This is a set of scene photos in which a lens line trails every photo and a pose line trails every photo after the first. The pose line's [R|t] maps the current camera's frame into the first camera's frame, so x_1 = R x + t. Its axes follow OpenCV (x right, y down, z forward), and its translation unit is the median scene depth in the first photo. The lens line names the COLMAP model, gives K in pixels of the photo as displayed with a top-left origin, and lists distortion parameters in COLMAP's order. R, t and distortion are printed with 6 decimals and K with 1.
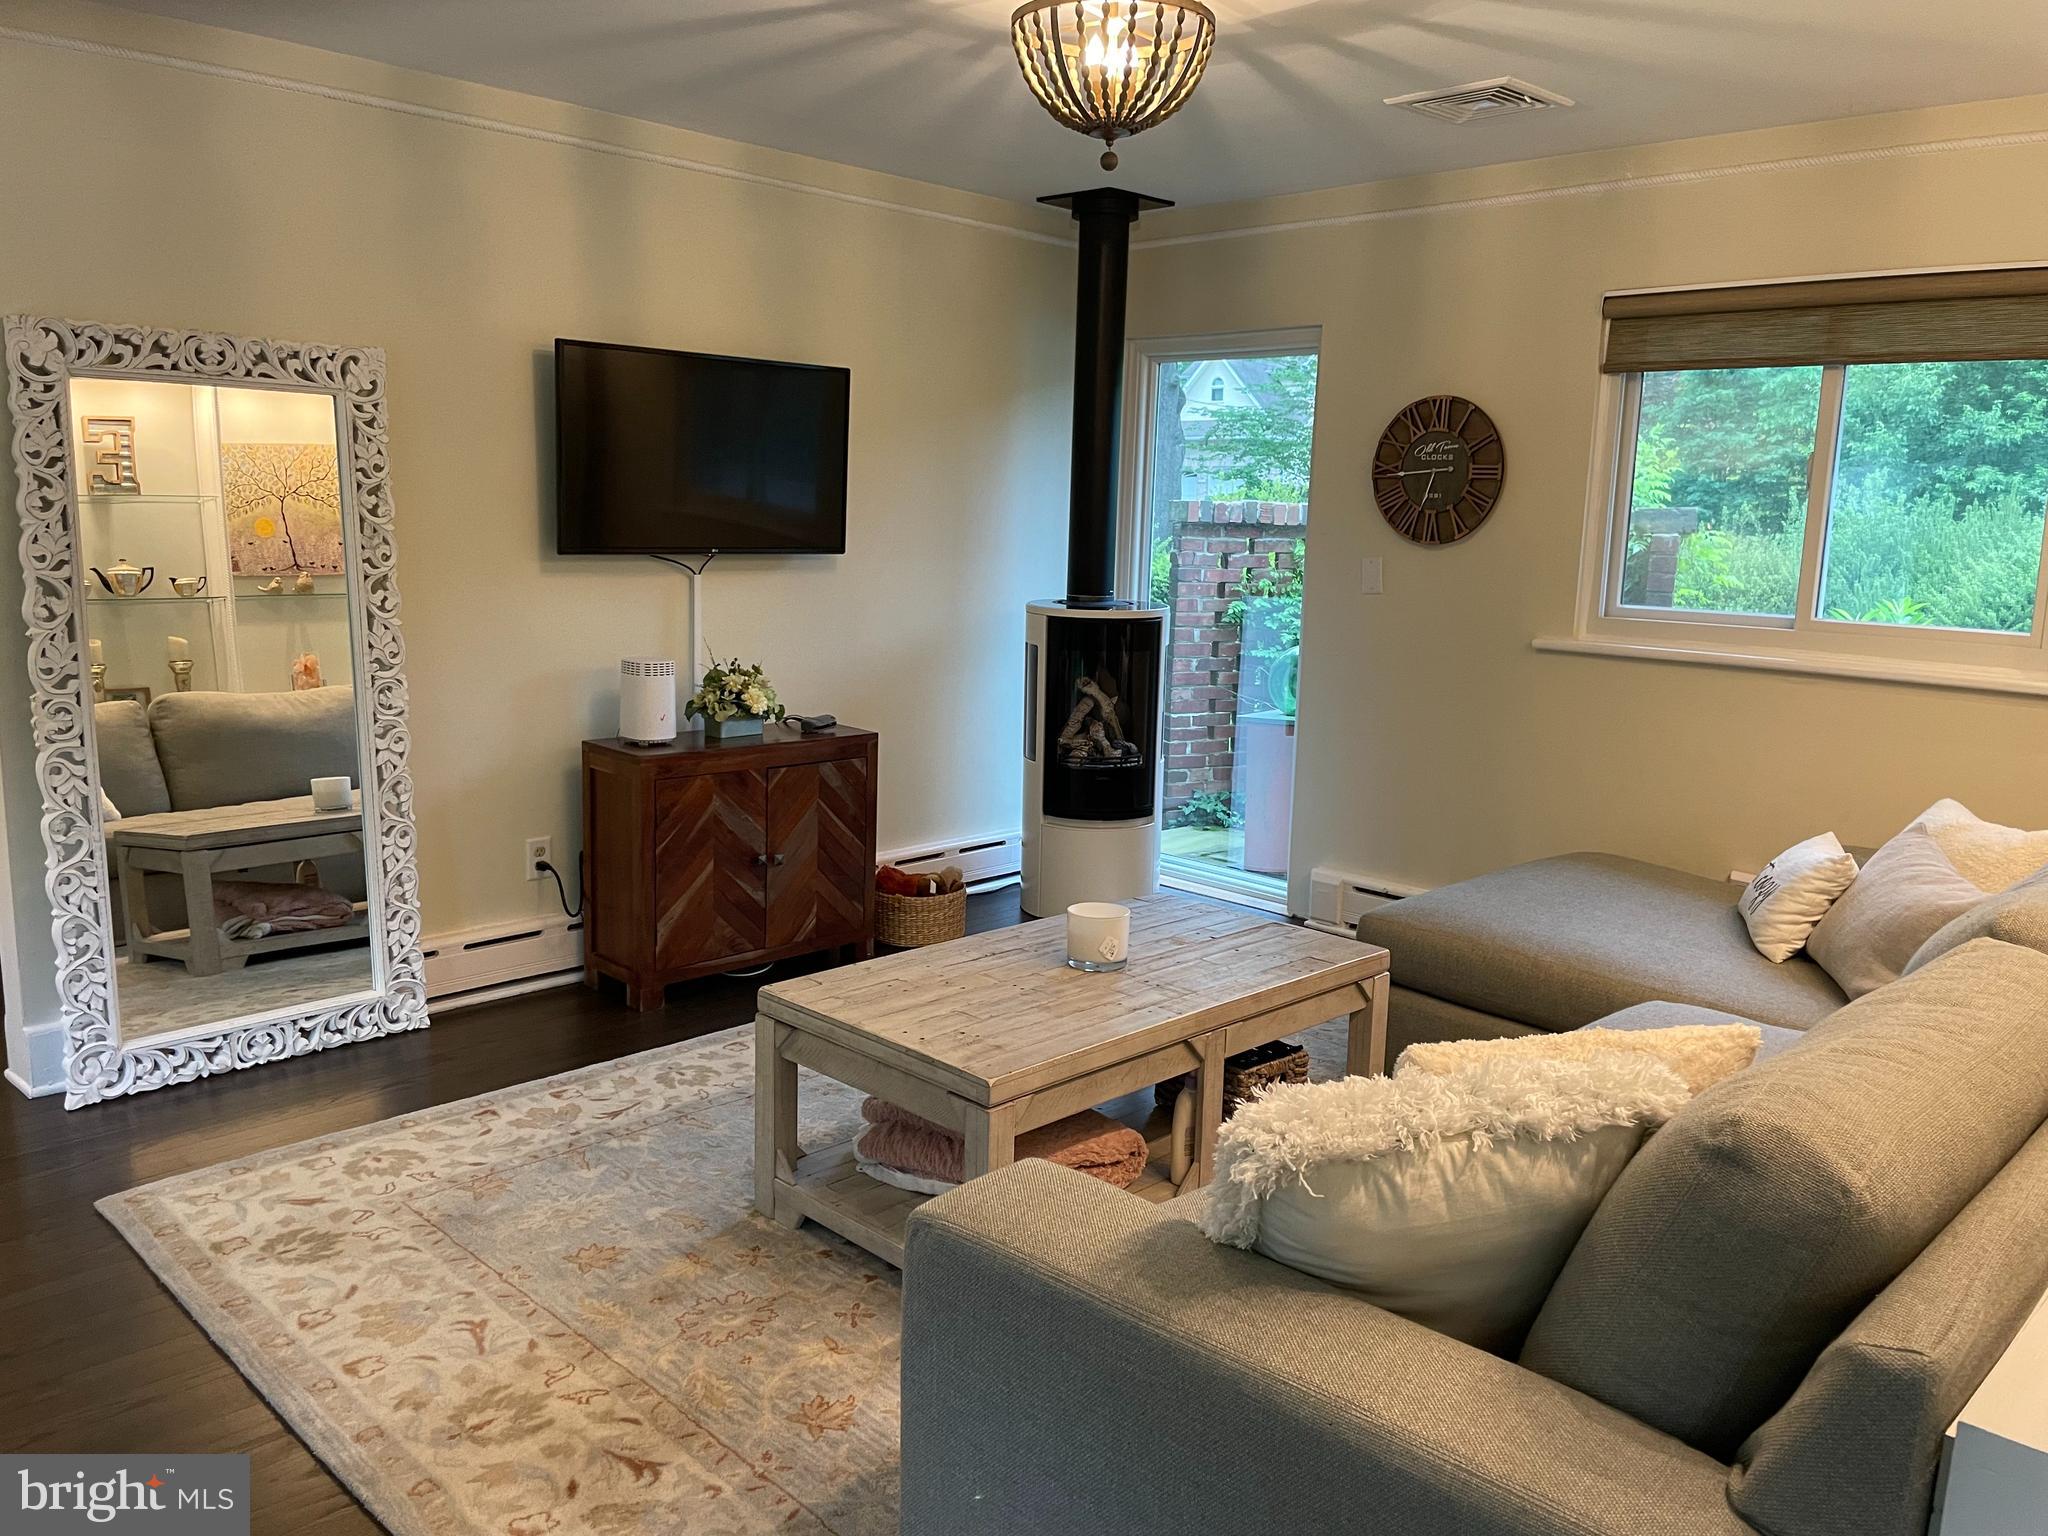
lens RADIAL K [[1570.7, 0, 1024.0], [0, 1570.7, 768.0], [0, 0, 1]] dist [0.003911, 0.001671]
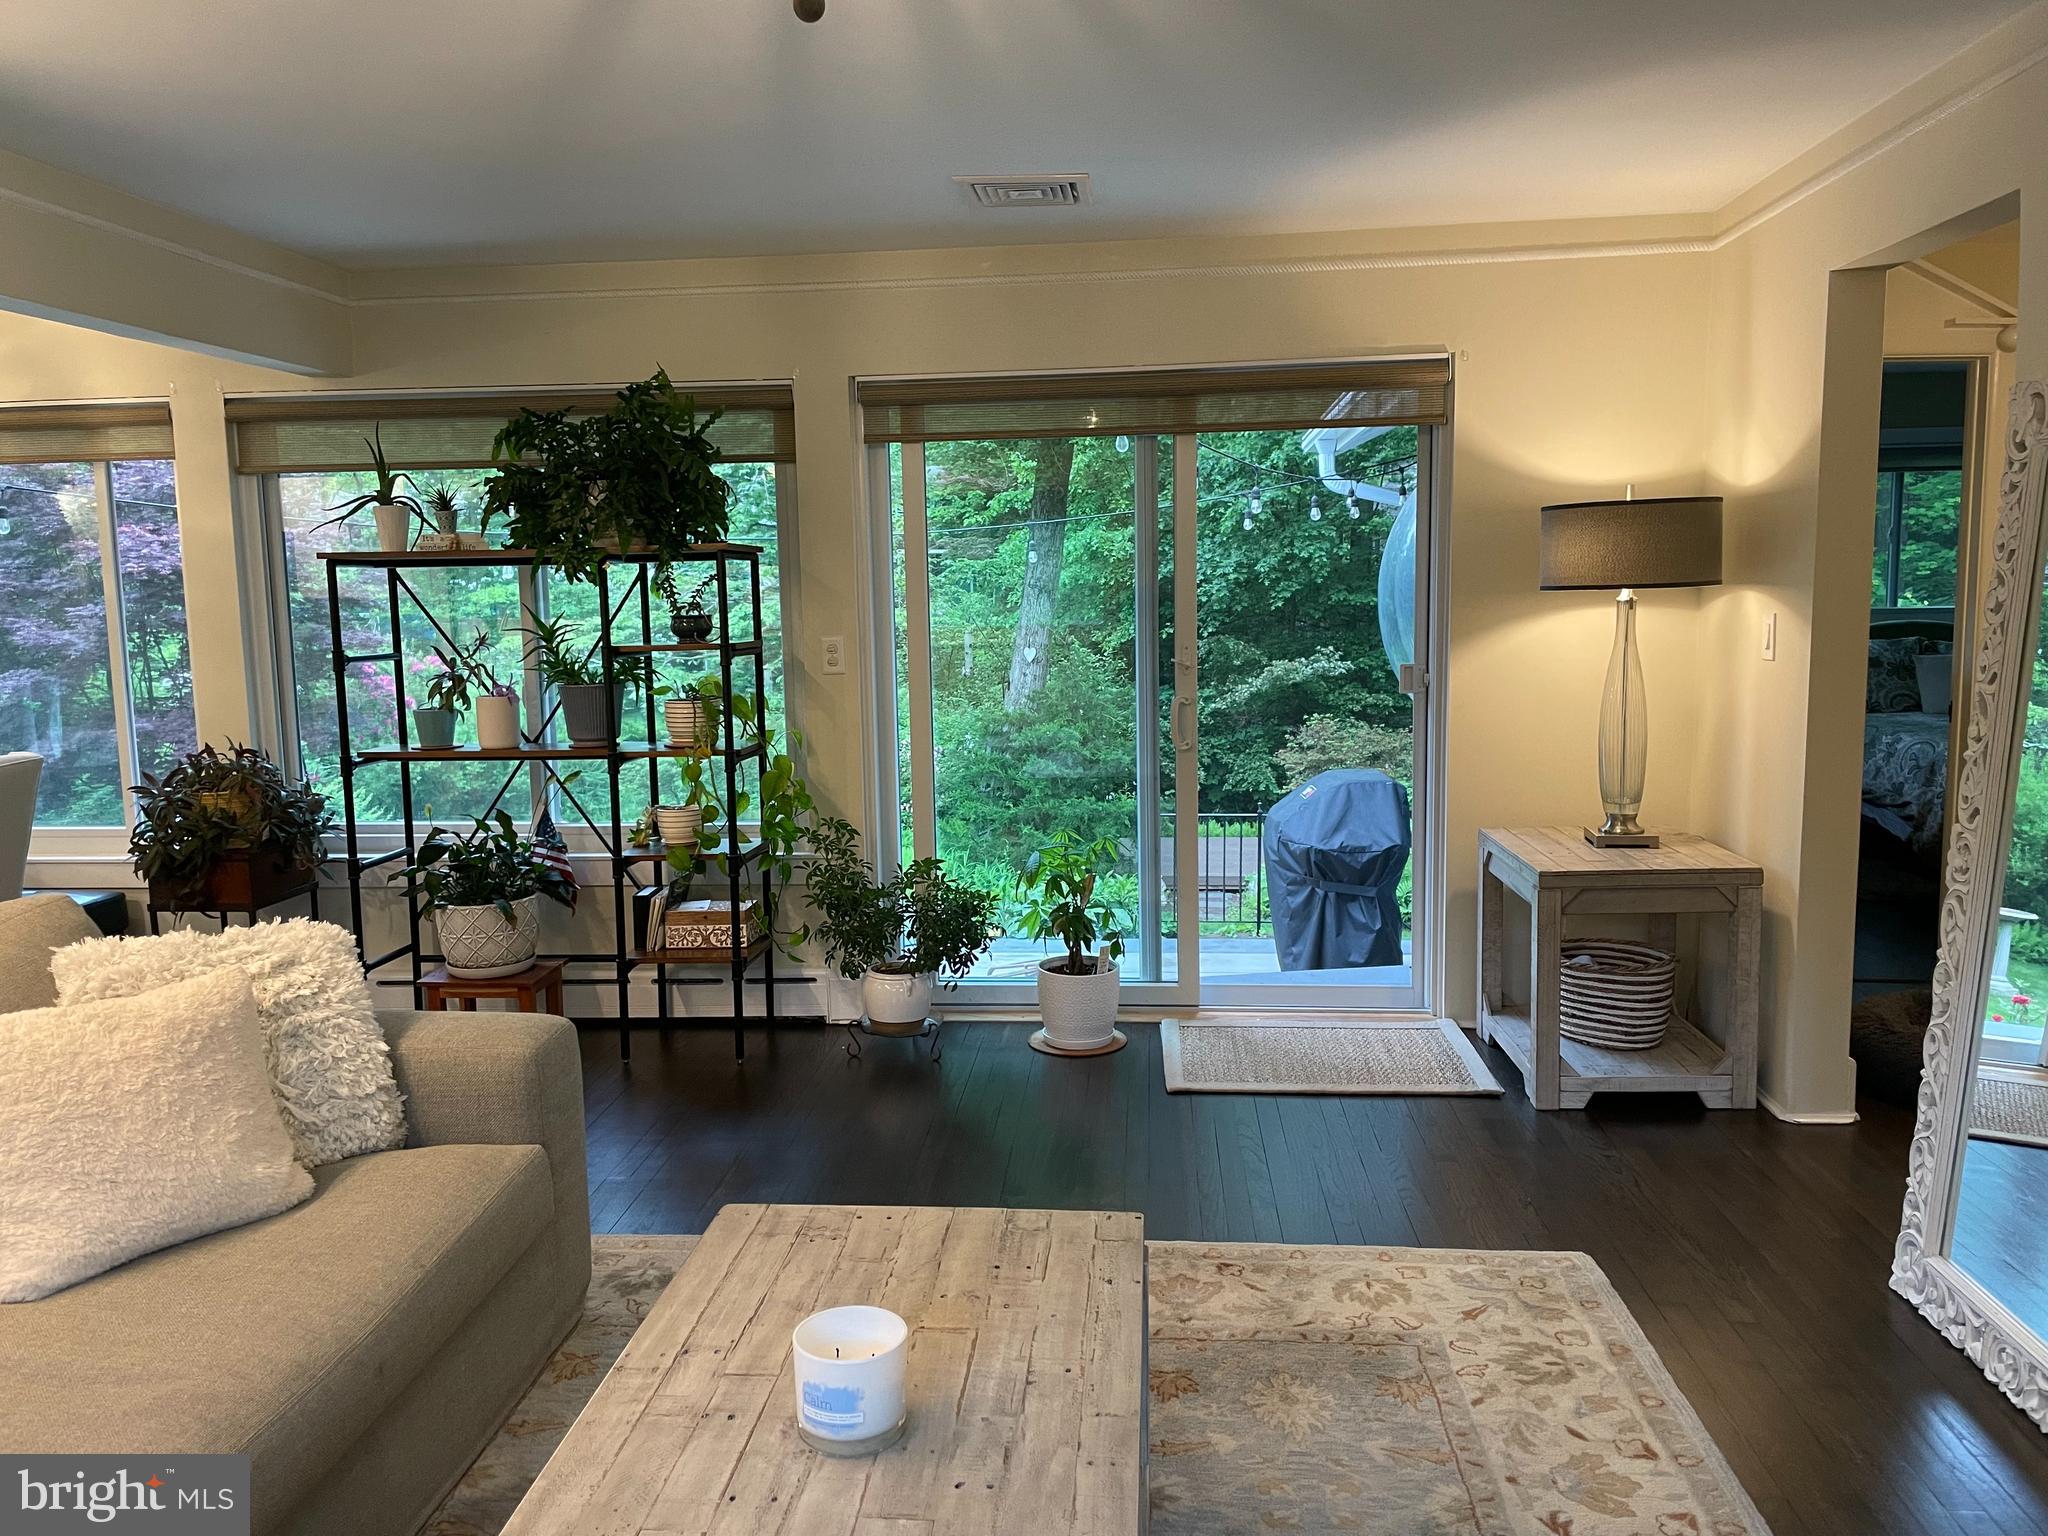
lens RADIAL K [[1570.7, 0, 1024.0], [0, 1570.7, 768.0], [0, 0, 1]] dist [0.003911, 0.001671]
pose [[-0.769398, 0.066971, -0.635250, 0.352643], [-0.110250, 0.965641, 0.235335, -0.248335], [0.629184, 0.251102, -0.735578, 1.455191]]
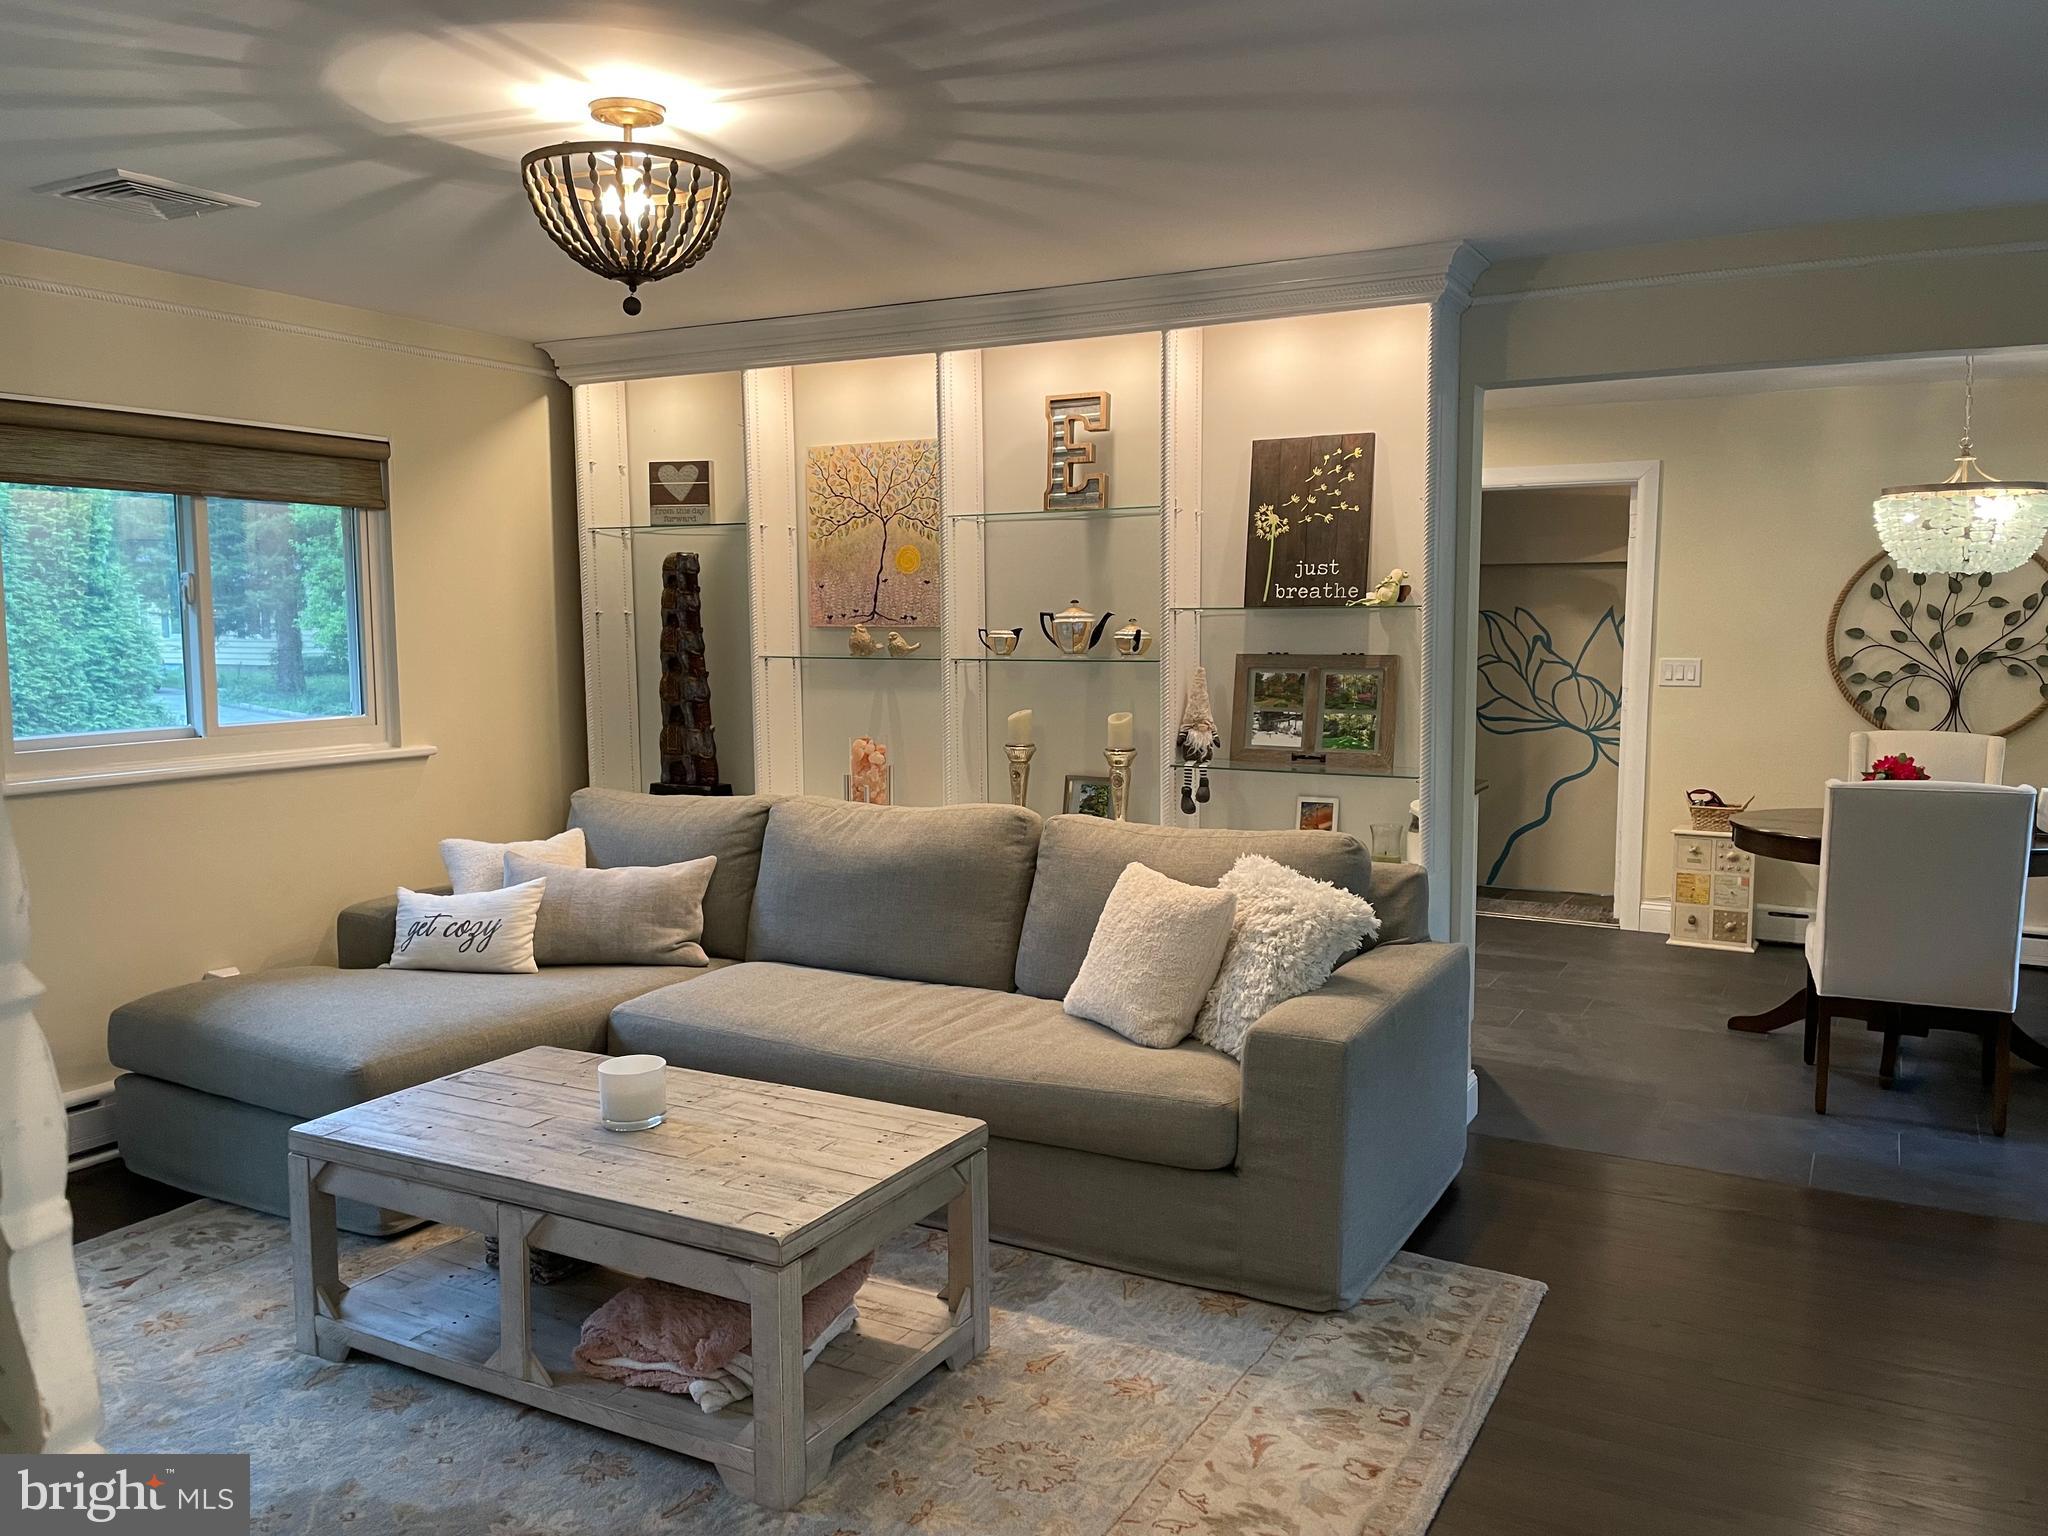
lens RADIAL K [[1570.7, 0, 1024.0], [0, 1570.7, 768.0], [0, 0, 1]] dist [0.003911, 0.001671]
pose [[-0.269046, -0.124504, 0.955046, -0.953123], [0.161048, 0.971833, 0.172061, -0.222155], [-0.949567, 0.200101, -0.241417, 1.009870]]
